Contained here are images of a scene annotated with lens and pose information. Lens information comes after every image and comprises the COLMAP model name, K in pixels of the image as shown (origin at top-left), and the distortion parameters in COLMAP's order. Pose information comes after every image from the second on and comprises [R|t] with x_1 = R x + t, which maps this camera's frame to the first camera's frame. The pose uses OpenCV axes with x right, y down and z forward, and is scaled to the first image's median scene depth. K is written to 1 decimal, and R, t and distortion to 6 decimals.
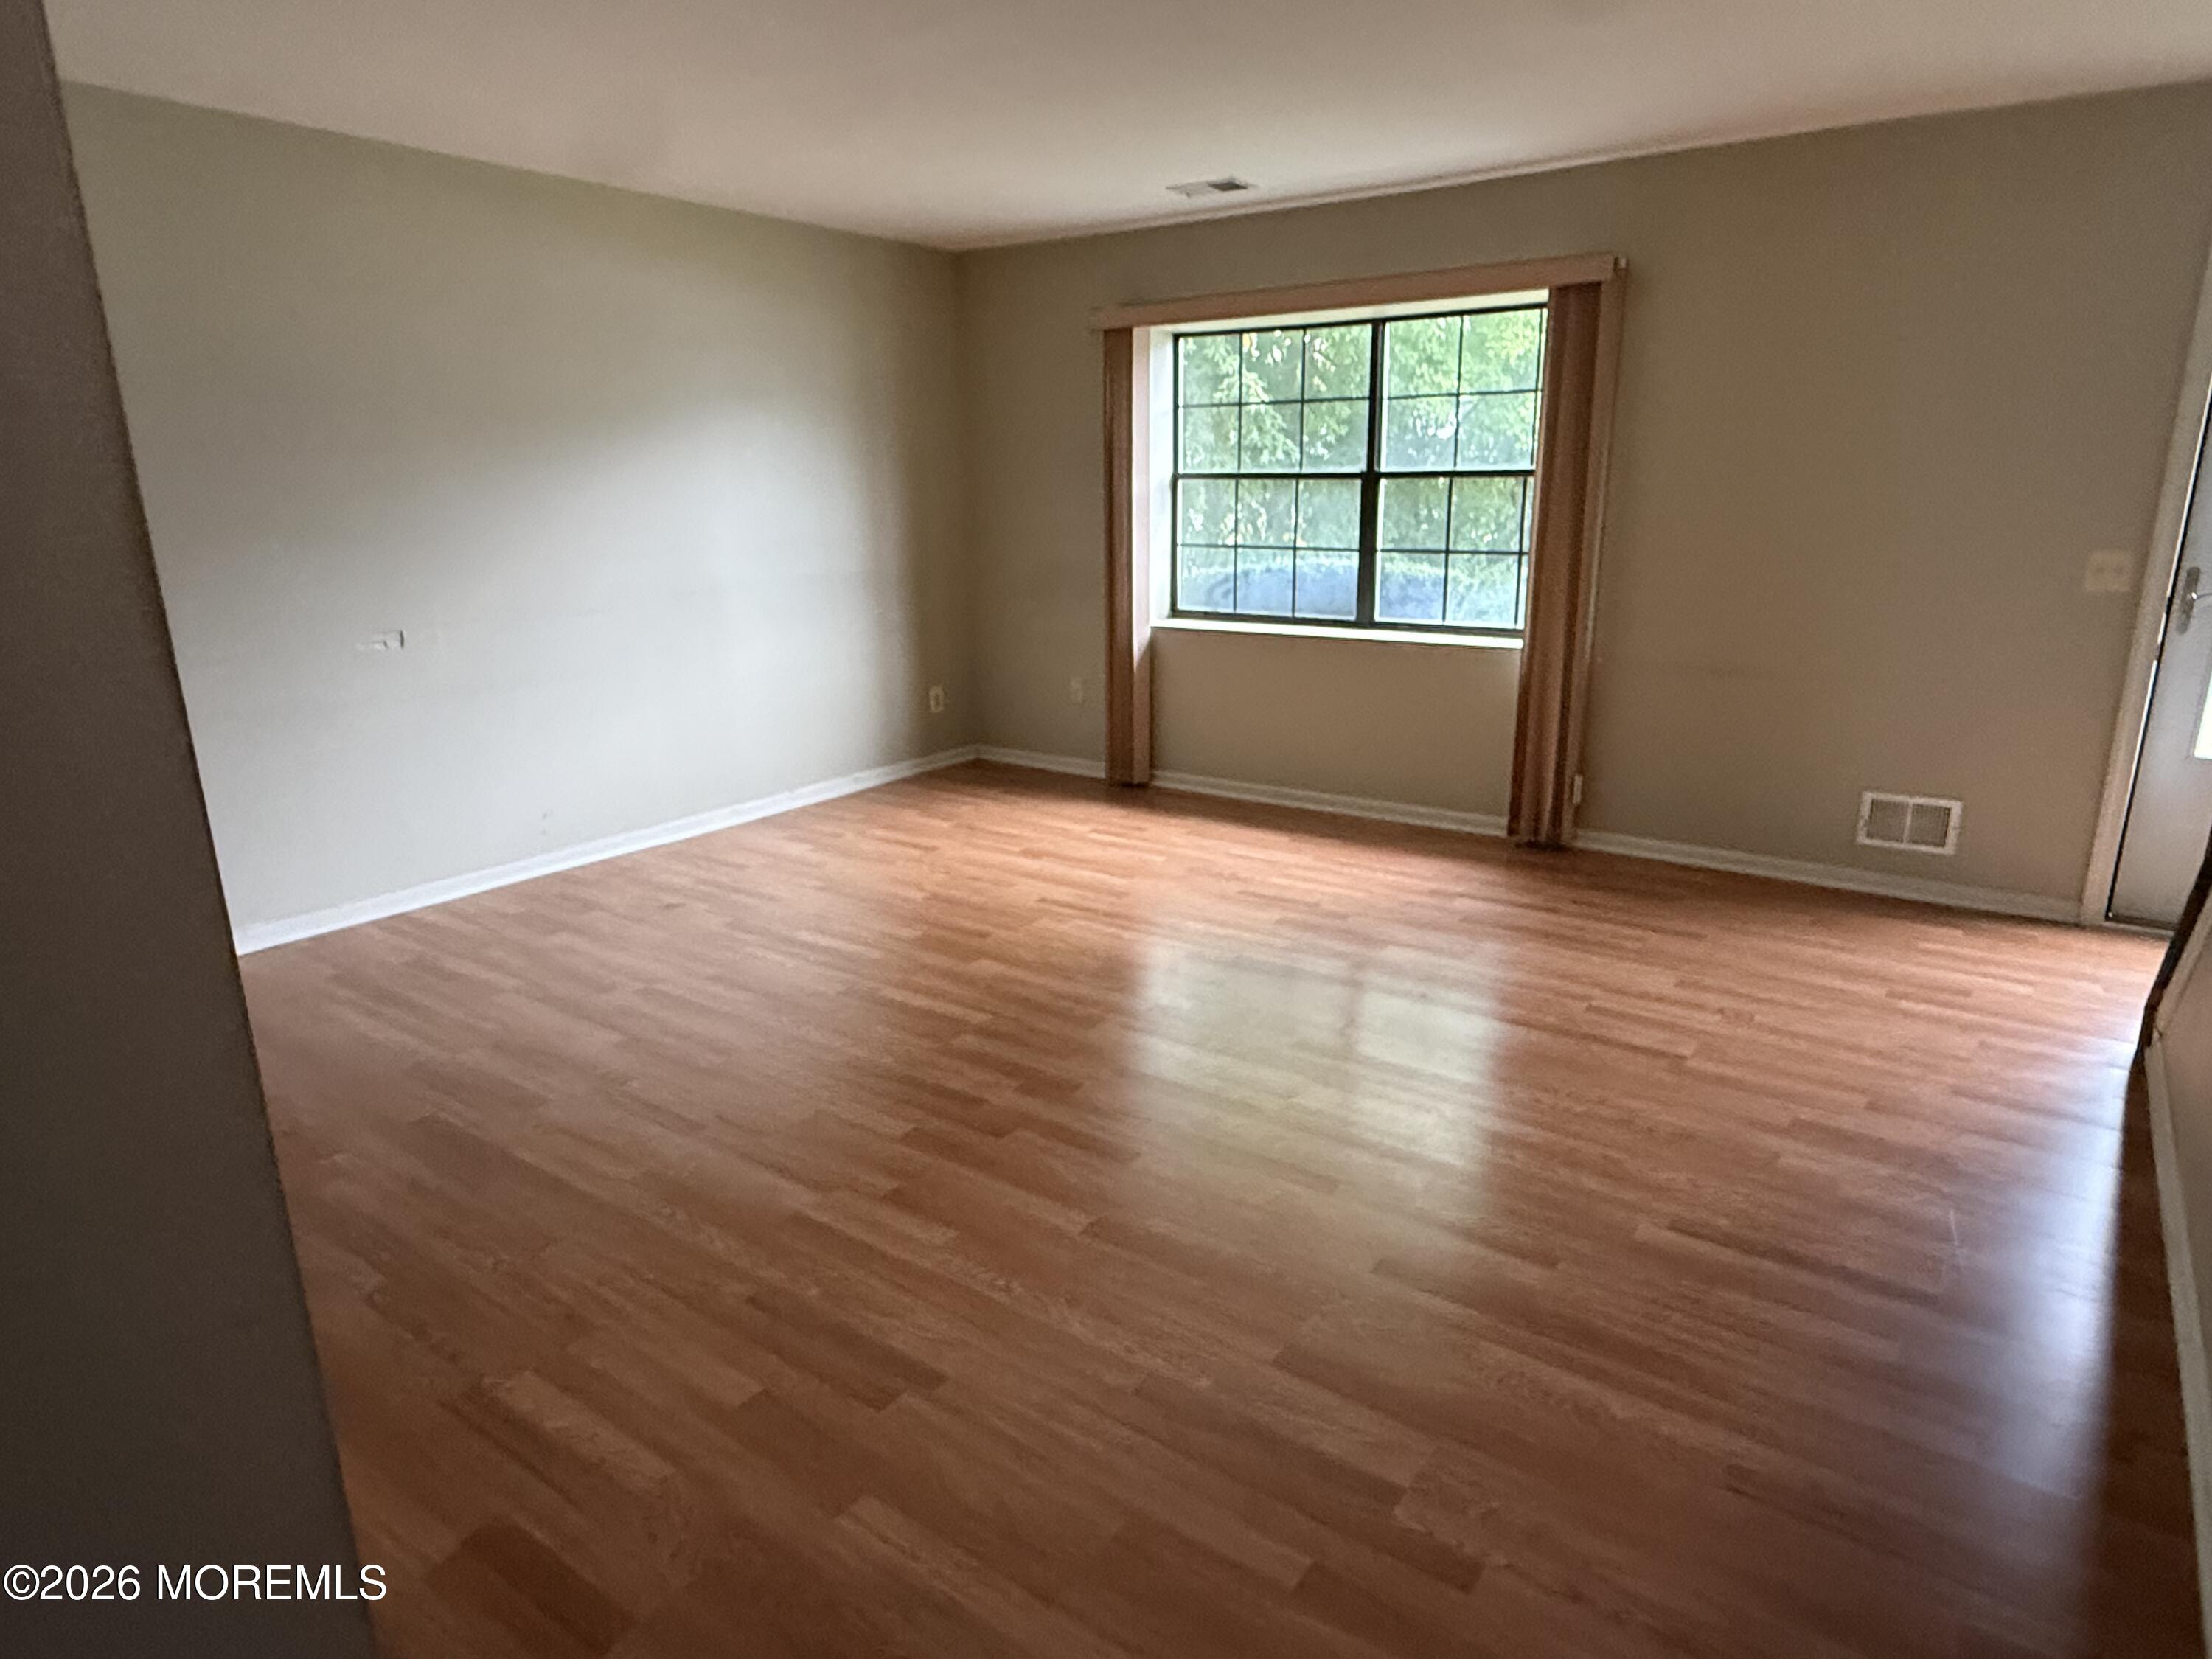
lens RADIAL K [[1287.8, 0, 1108.5], [0, 1287.8, 829.5], [0, 0, 1]] dist [-0.001329, -0.002894]
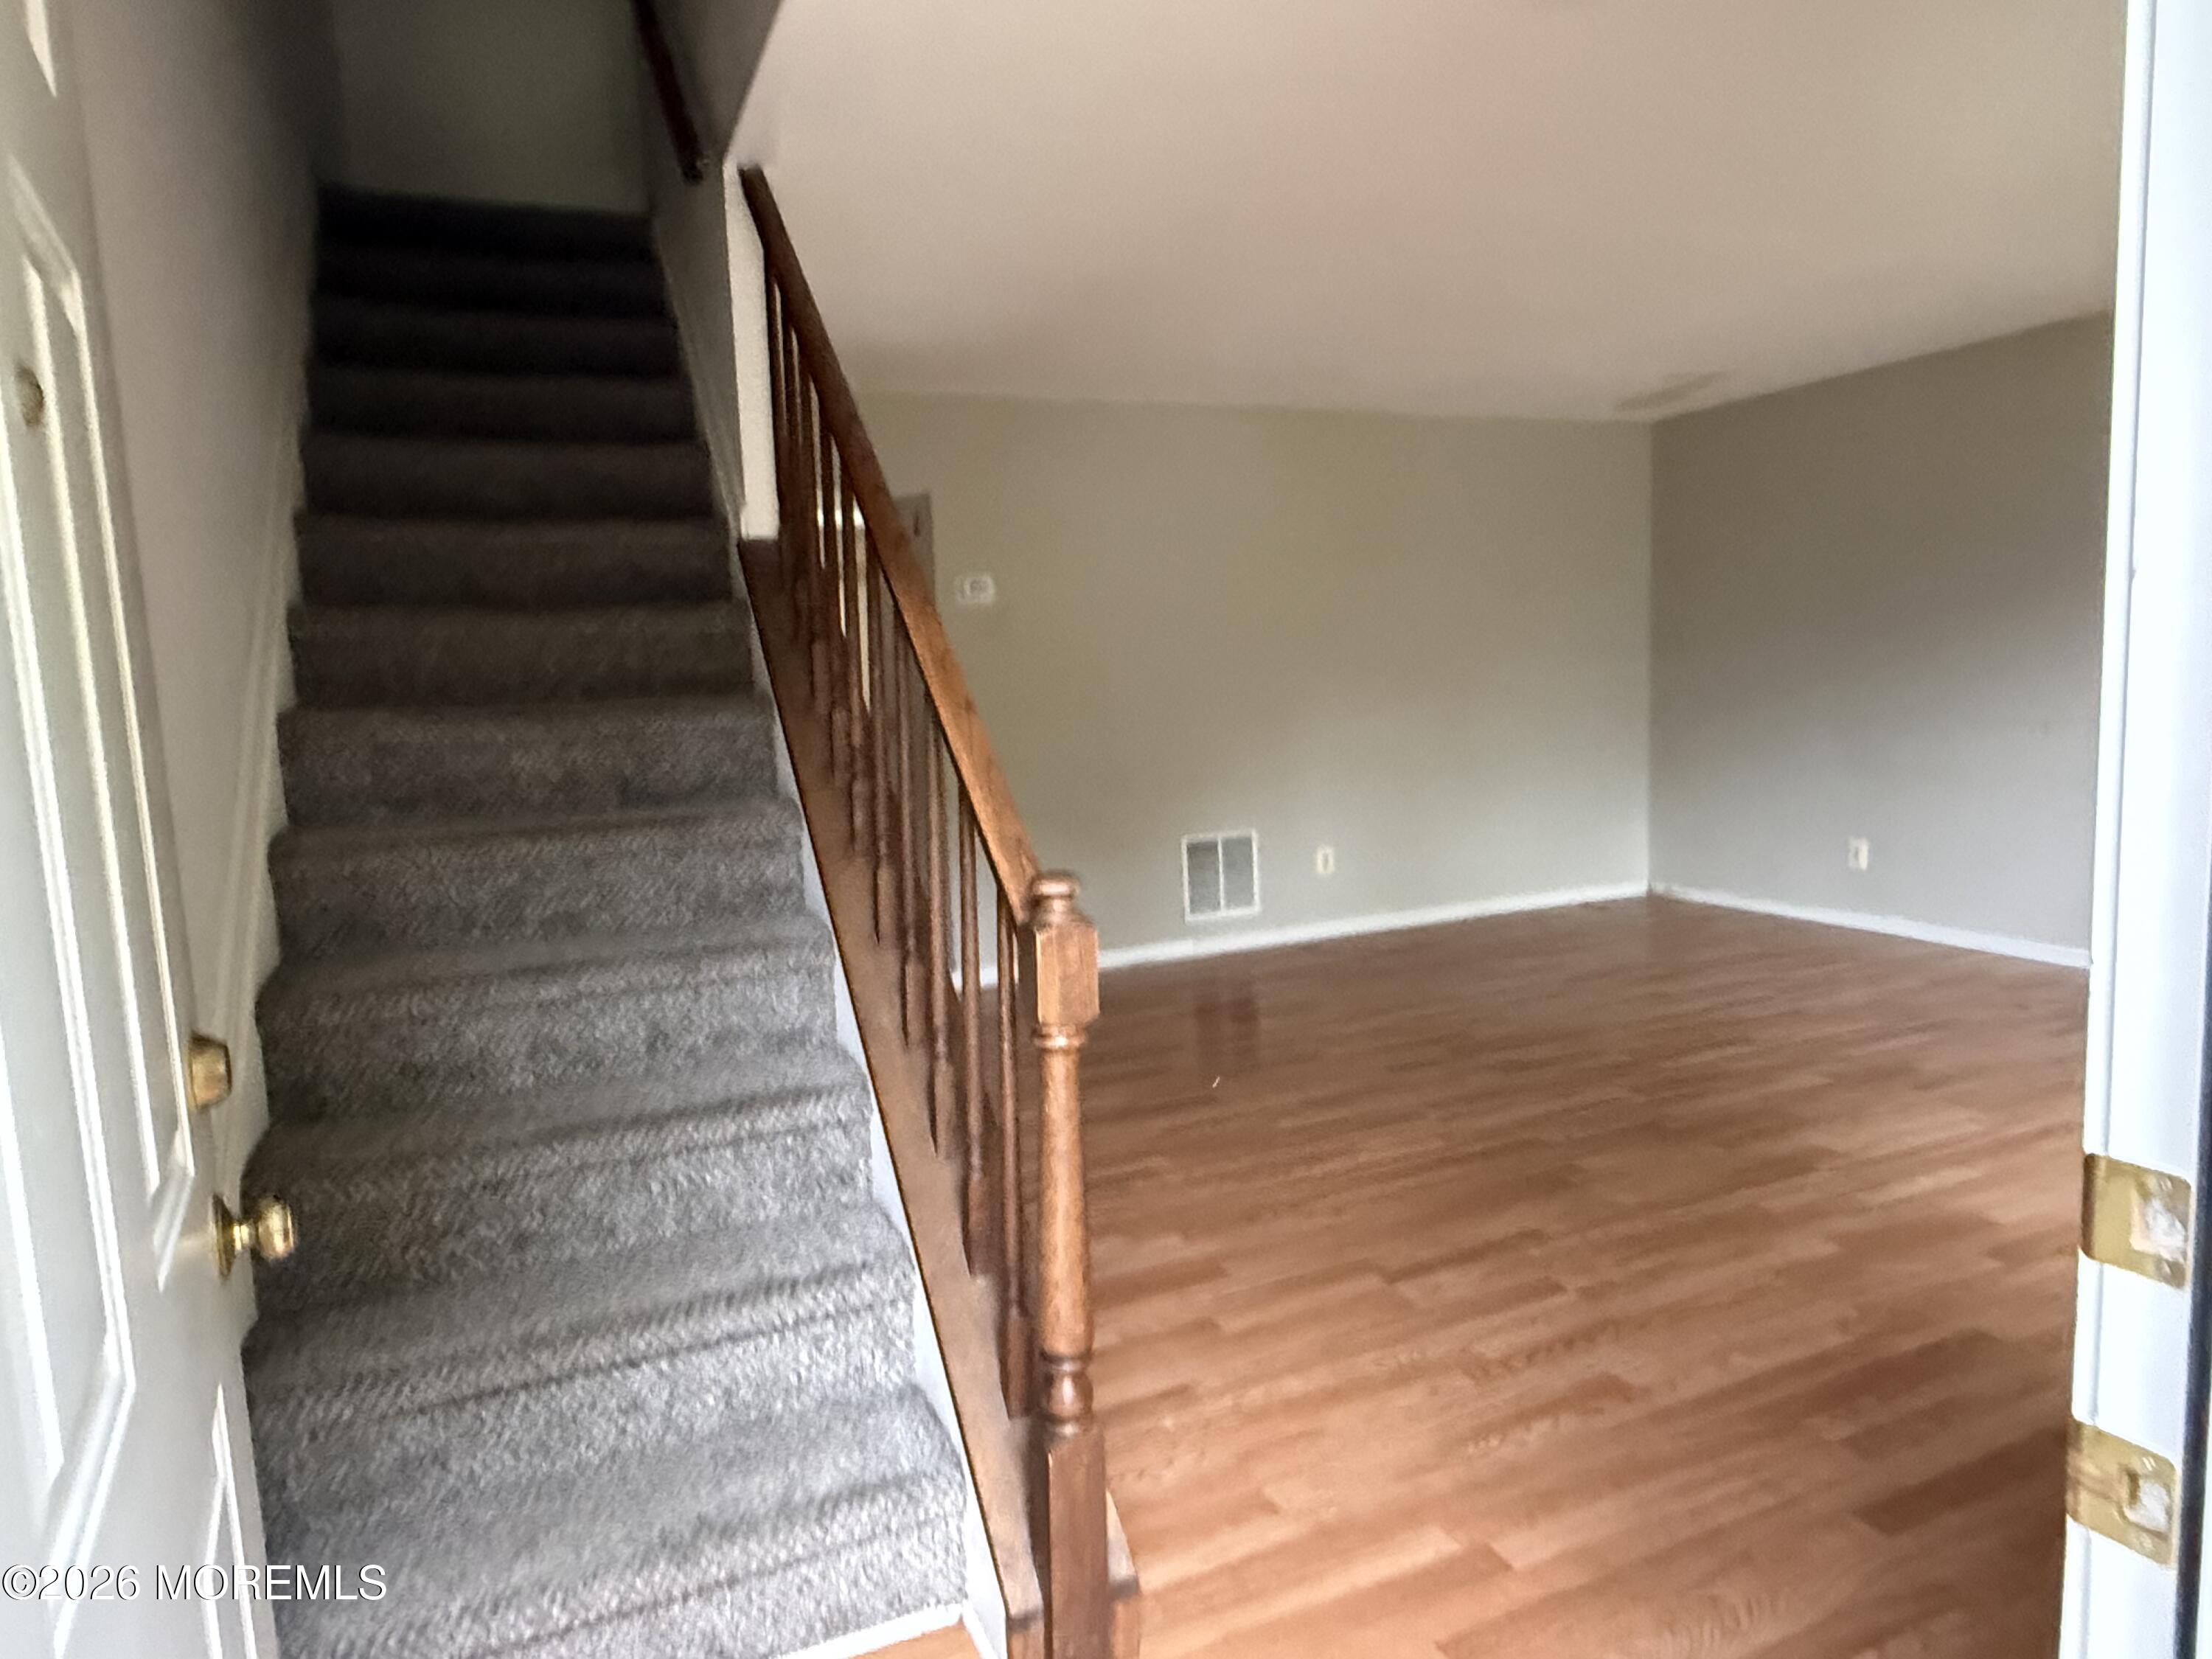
lens RADIAL K [[1287.8, 0, 1107.0], [0, 1287.8, 830.5], [0, 0, 1]] dist [-0.001329, -0.002894]
pose [[-0.525557, 0.123159, -0.841797, 1.043802], [-0.171165, 0.953927, 0.246427, -0.239515], [0.833362, 0.273597, -0.480262, 1.002635]]
